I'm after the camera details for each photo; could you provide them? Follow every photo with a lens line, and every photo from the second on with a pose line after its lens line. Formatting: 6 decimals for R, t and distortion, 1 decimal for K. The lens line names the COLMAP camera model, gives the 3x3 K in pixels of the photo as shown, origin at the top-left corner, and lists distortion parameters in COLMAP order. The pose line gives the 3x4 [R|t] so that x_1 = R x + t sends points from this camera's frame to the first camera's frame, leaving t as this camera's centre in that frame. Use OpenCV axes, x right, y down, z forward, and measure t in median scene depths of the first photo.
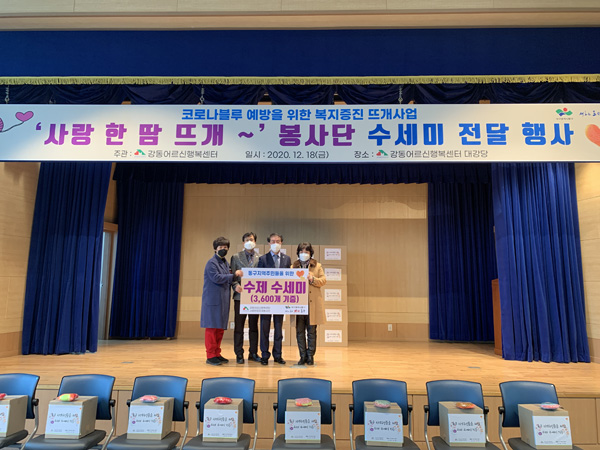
lens RADIAL K [[447.7, 0, 300.8], [0, 447.7, 223.0], [0, 0, 1]] dist [0.006122, 0.015772]
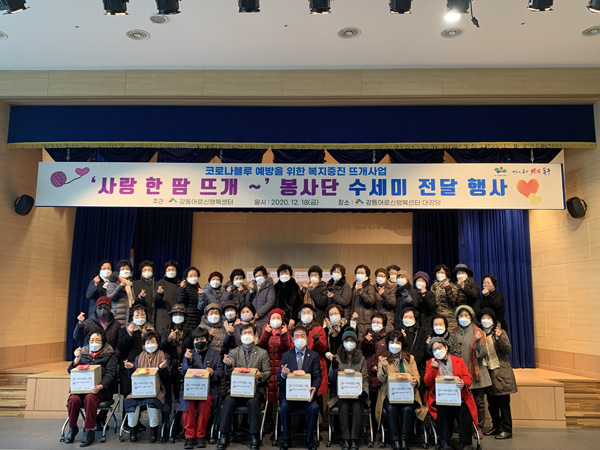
lens RADIAL K [[560.9, 0, 298.8], [0, 560.9, 225.5], [0, 0, 1]] dist [0.085018, 0.000000]
pose [[0.999976, 0.001962, -0.006580, 0.015548], [-0.001978, 0.999995, -0.002306, -0.081372], [0.006575, 0.002319, 0.999976, -0.626835]]
